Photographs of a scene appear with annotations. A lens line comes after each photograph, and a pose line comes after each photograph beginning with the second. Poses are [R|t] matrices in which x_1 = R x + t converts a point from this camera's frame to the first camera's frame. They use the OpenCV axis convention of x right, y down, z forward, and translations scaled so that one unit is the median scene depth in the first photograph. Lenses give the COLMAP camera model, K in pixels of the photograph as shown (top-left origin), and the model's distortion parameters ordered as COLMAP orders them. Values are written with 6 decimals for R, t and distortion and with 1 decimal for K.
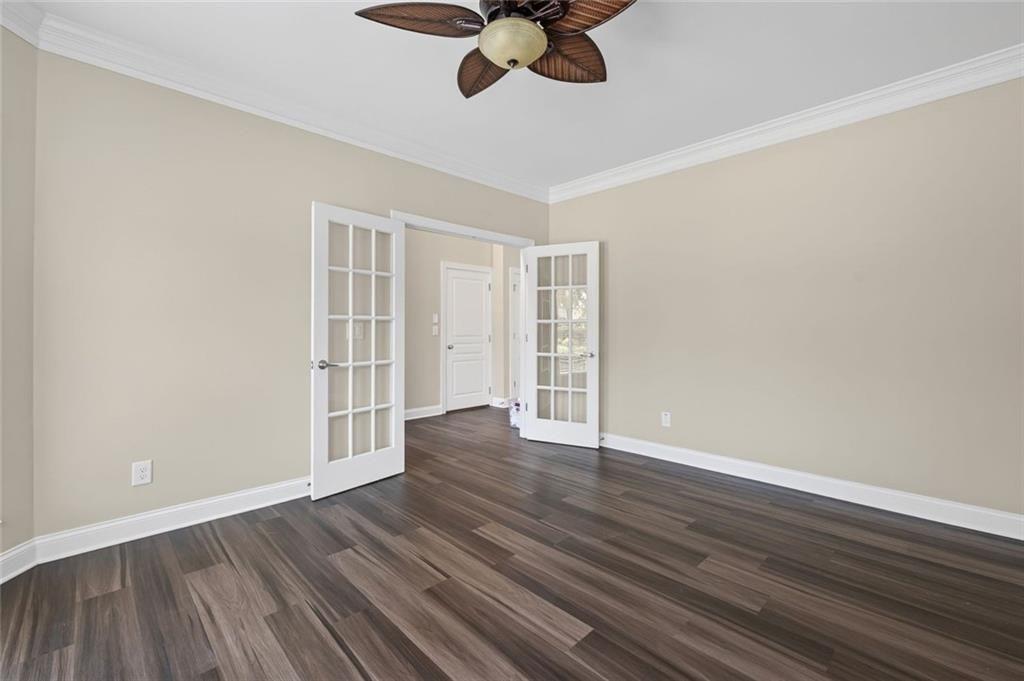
lens RADIAL K [[434.8, 0, 513.4], [0, 434.8, 332.6], [0, 0, 1]] dist [0.003778, 0.000332]
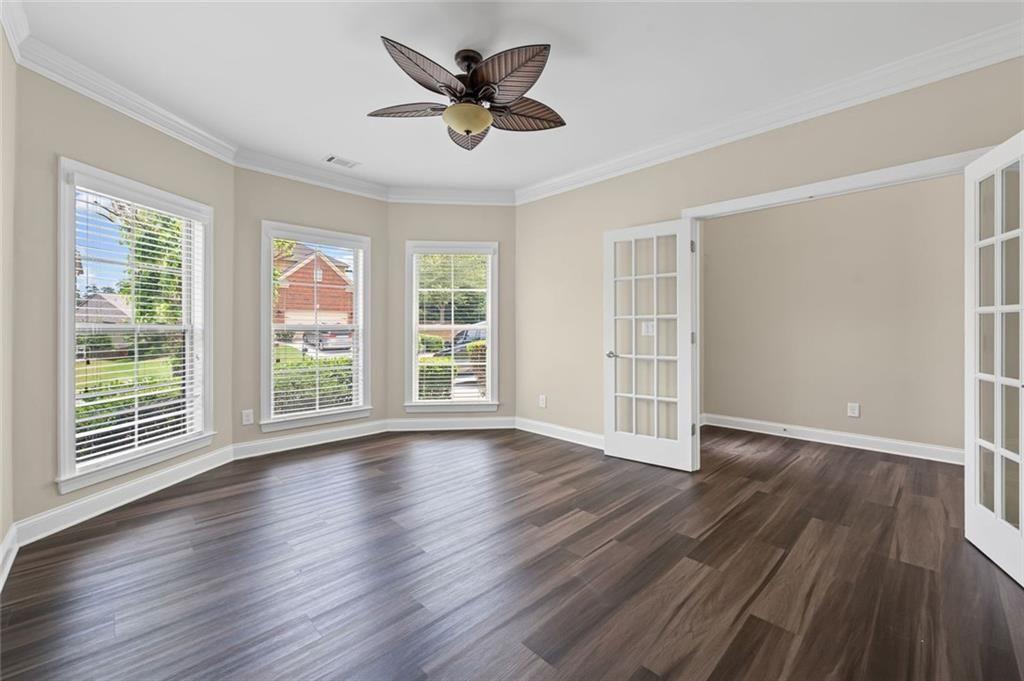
lens RADIAL K [[413.6, 0, 513.6], [0, 413.6, 334.0], [0, 0, 1]] dist [-0.001585, -0.000129]
pose [[0.004746, 0.012777, -0.999907, 0.775586], [-0.004553, 0.999908, 0.012756, -0.001634], [0.999978, 0.004492, 0.004804, 0.677395]]
